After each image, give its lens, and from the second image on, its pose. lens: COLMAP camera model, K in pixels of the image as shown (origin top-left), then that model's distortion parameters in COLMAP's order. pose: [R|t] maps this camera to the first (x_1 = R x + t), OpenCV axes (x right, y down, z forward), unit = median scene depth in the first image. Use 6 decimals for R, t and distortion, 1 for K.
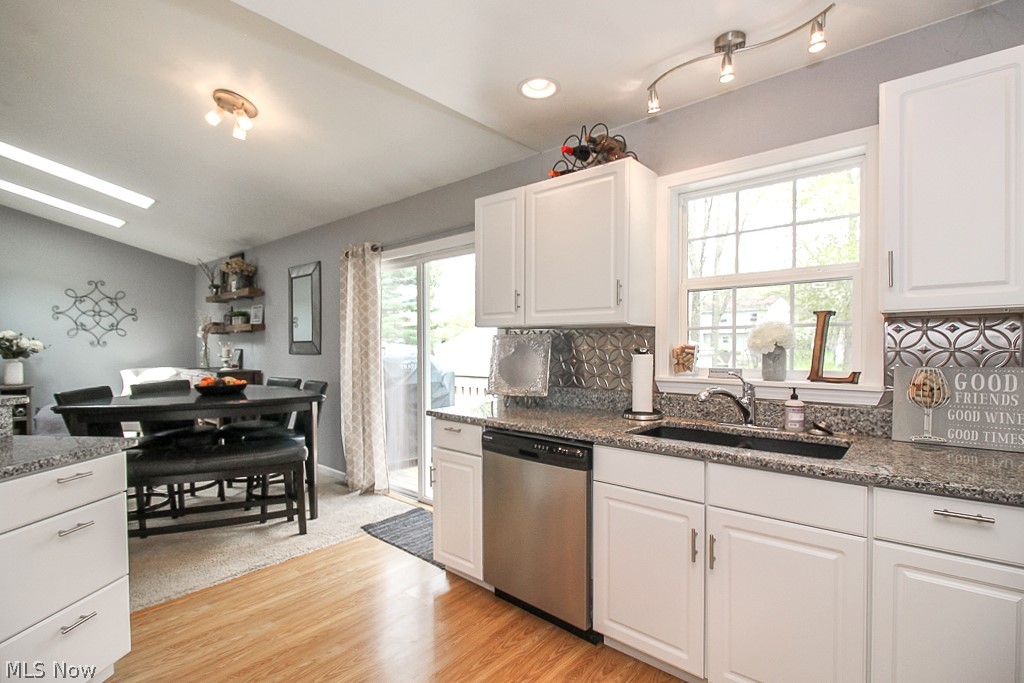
lens RADIAL K [[477.8, 0, 509.2], [0, 477.8, 357.1], [0, 0, 1]] dist [0.011985, -0.004046]
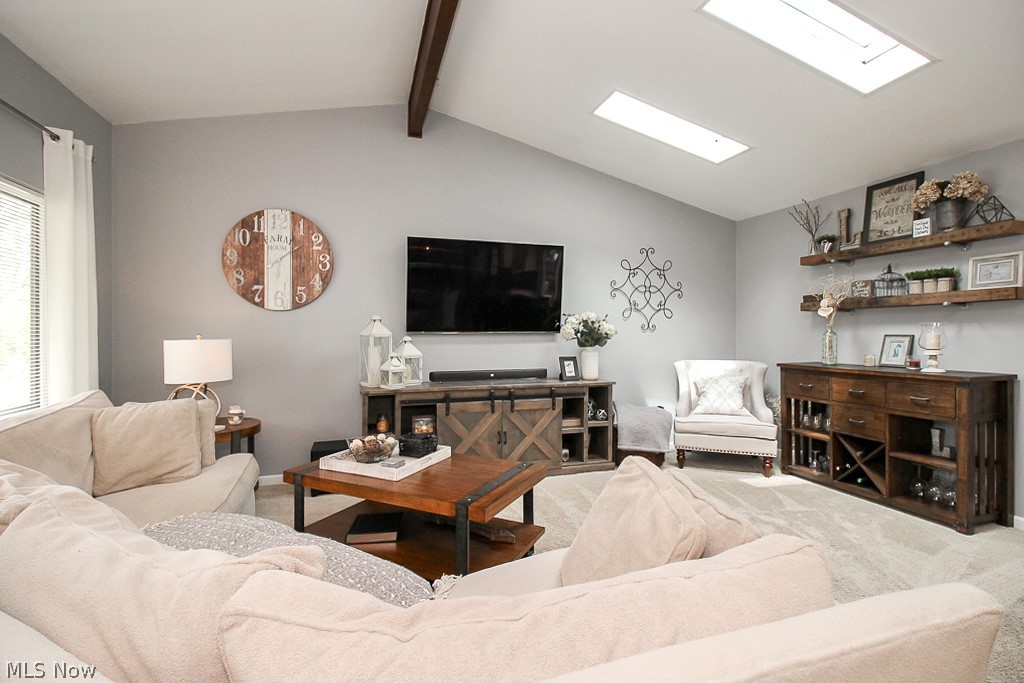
lens RADIAL K [[477.8, 0, 513.1], [0, 477.8, 333.3], [0, 0, 1]] dist [0.011985, -0.004046]
pose [[0.860258, -0.000517, -0.509859, -1.359368], [-0.011319, 0.999734, -0.020112, -0.002372], [0.509734, 0.023072, 0.860023, 0.465237]]
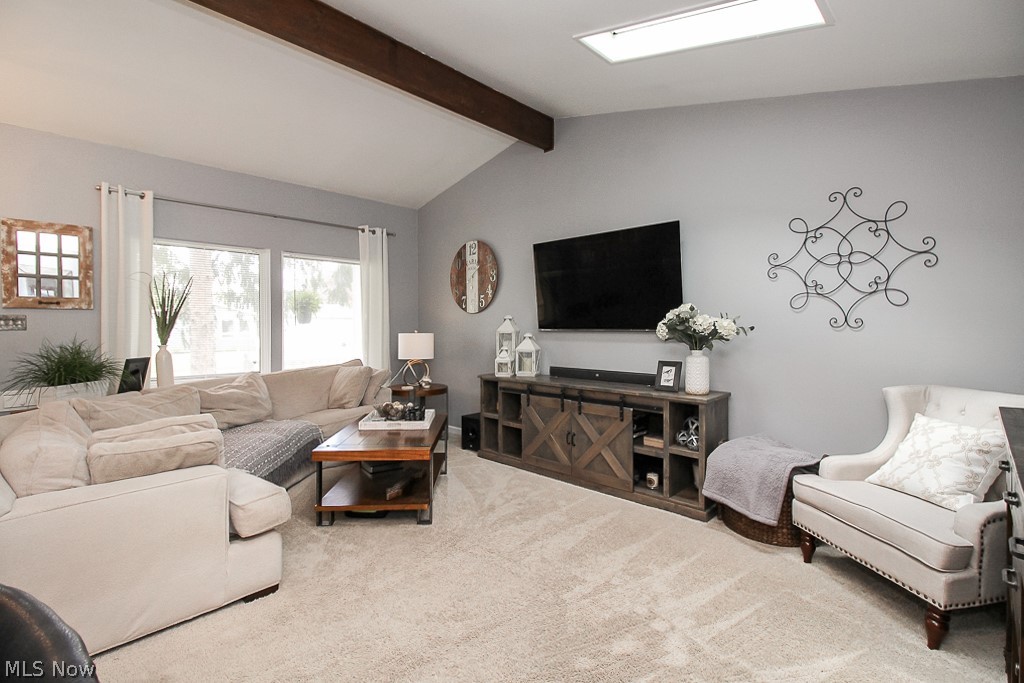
lens RADIAL K [[477.8, 0, 512.1], [0, 477.8, 330.4], [0, 0, 1]] dist [0.011985, -0.004046]
pose [[-0.052095, 0.002369, -0.998639, -0.787306], [-0.029571, 0.999555, 0.003914, -0.029348], [0.998204, 0.029734, -0.052002, 1.476551]]
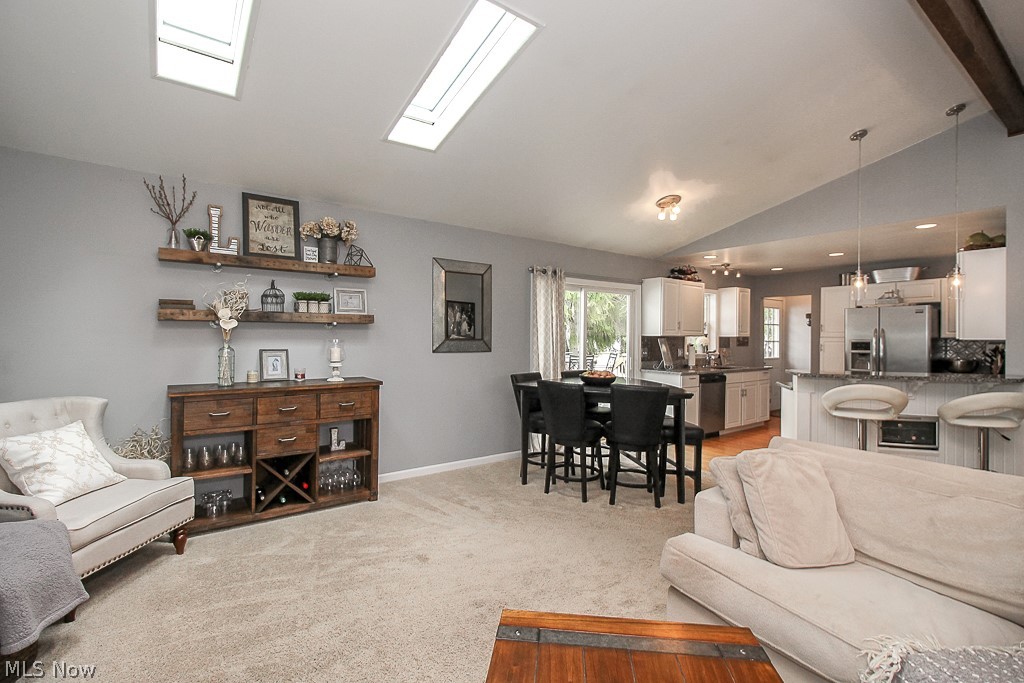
lens RADIAL K [[477.8, 0, 507.8], [0, 477.8, 339.7], [0, 0, 1]] dist [0.011985, -0.004046]
pose [[0.206722, -0.000986, 0.978399, -2.211602], [0.017414, 0.999845, -0.002672, -0.044630], [-0.978245, 0.017590, 0.206707, 1.132172]]
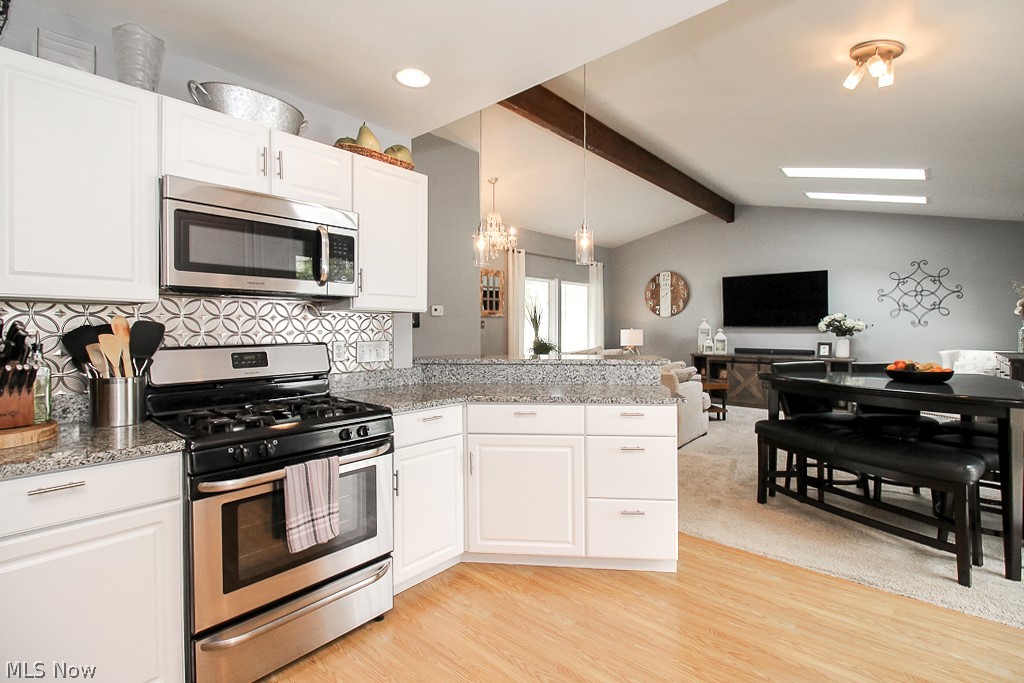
lens RADIAL K [[477.8, 0, 515.2], [0, 477.8, 336.5], [0, 0, 1]] dist [0.011985, -0.004046]
pose [[0.017108, 0.021822, -0.999615, 0.278248], [-0.022753, 0.999511, 0.021431, -0.006095], [0.999595, 0.022377, 0.017596, 0.300492]]
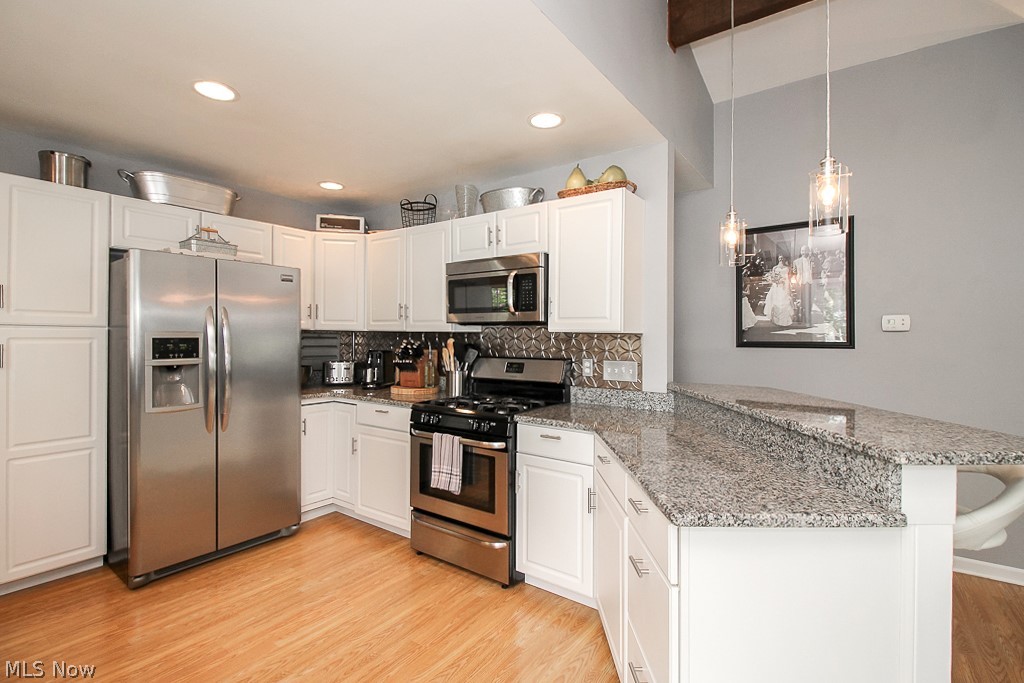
lens RADIAL K [[477.8, 0, 506.9], [0, 477.8, 336.0], [0, 0, 1]] dist [0.011985, -0.004046]
pose [[-0.995444, -0.002903, -0.095301, -0.290712], [-0.005305, 0.999674, 0.024963, -0.039414], [0.095197, 0.025355, -0.995135, 0.910580]]
